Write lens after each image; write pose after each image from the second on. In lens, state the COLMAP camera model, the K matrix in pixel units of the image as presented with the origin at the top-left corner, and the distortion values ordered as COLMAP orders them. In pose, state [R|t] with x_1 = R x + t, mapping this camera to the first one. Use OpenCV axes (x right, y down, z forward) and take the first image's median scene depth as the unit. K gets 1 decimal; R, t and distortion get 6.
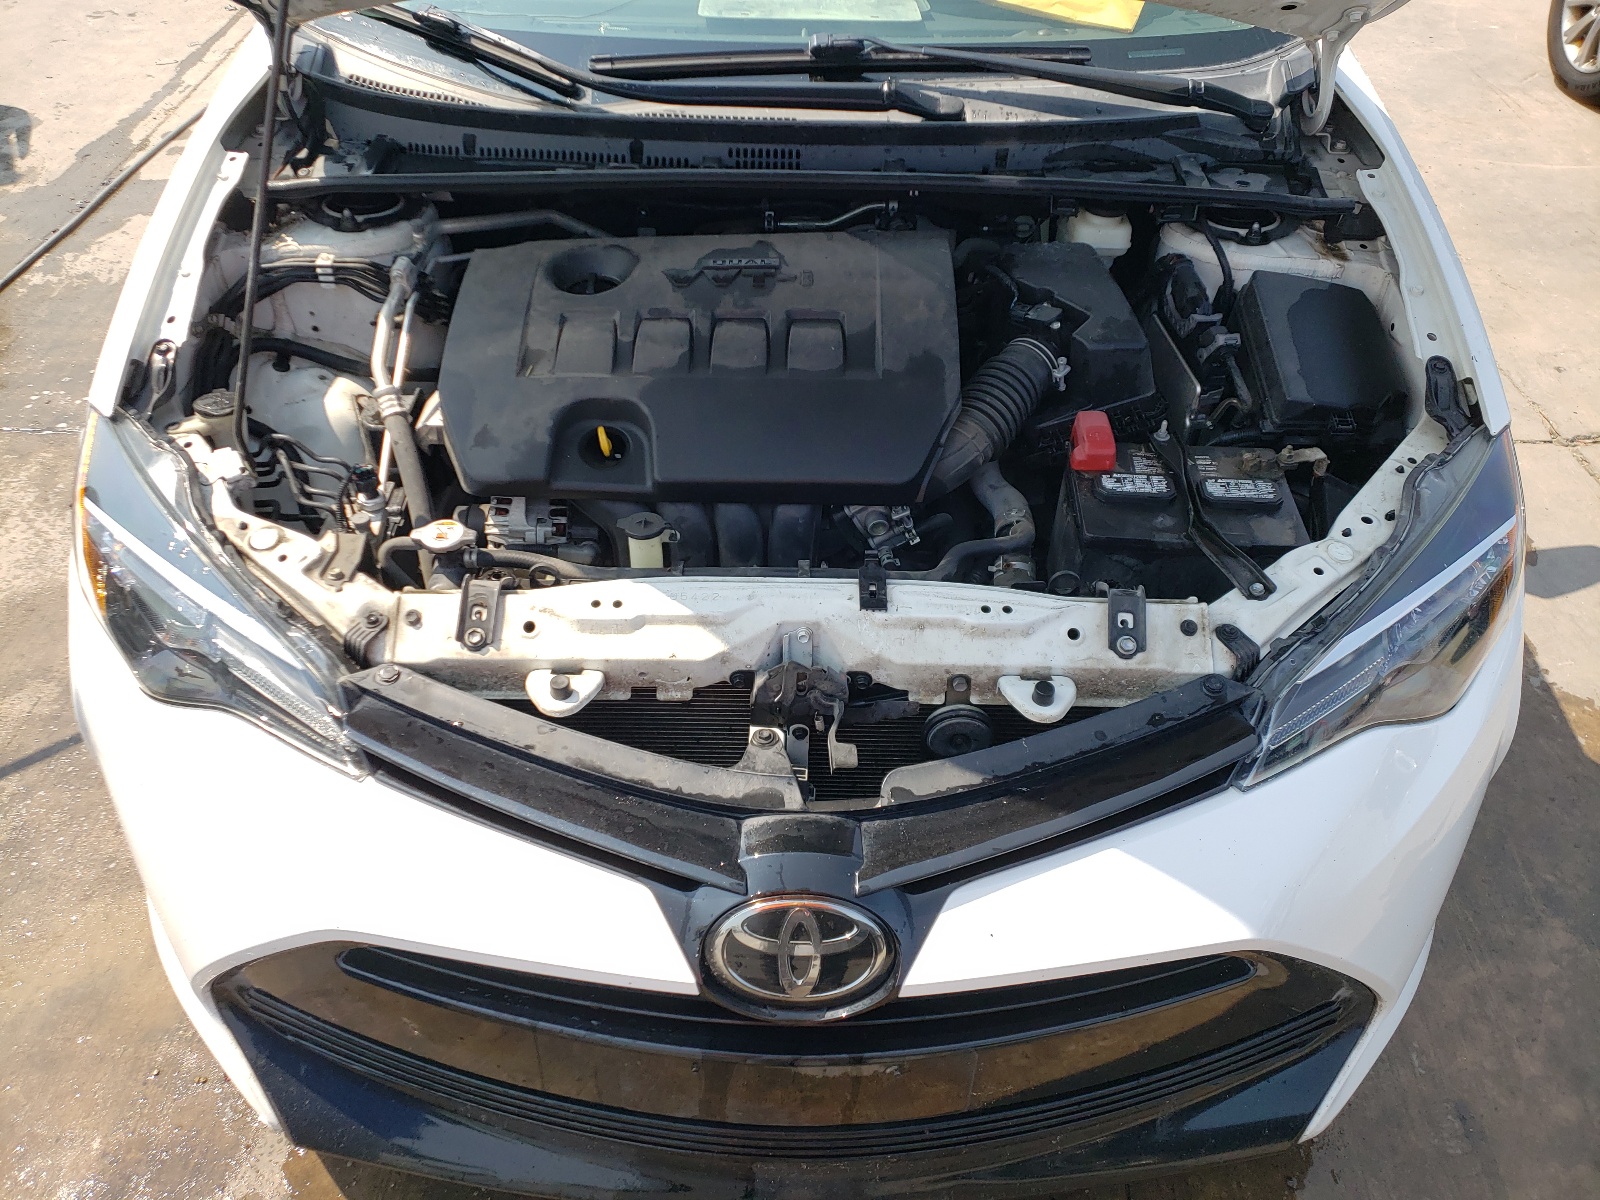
lens RADIAL K [[1192.1, 0, 805.5], [0, 1192.1, 601.6], [0, 0, 1]] dist [0.007936, -0.003111]
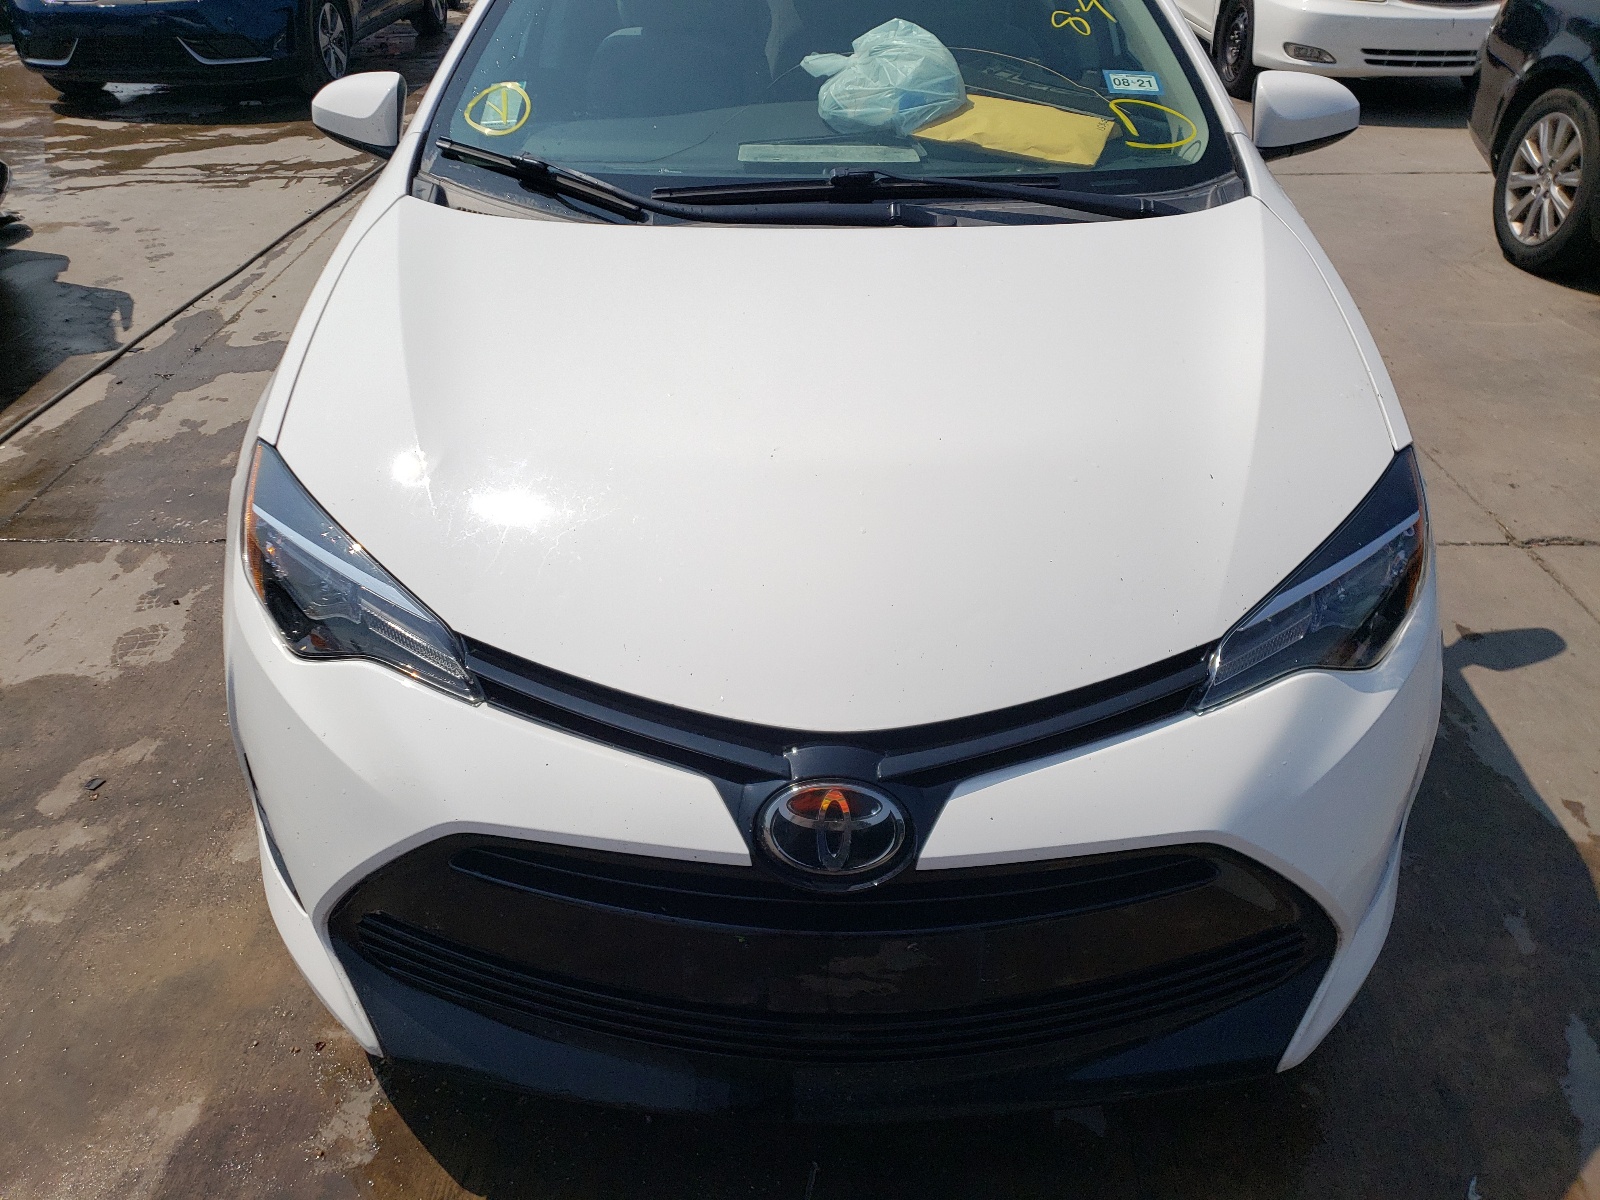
lens RADIAL K [[1153.4, 0, 794.3], [0, 1153.4, 600.0], [0, 0, 1]] dist [0.019901, 0.000594]
pose [[0.999738, -0.008196, -0.021394, -0.010607], [0.005059, 0.989742, -0.142777, 0.132803], [0.022345, 0.142632, 0.989524, -0.118683]]
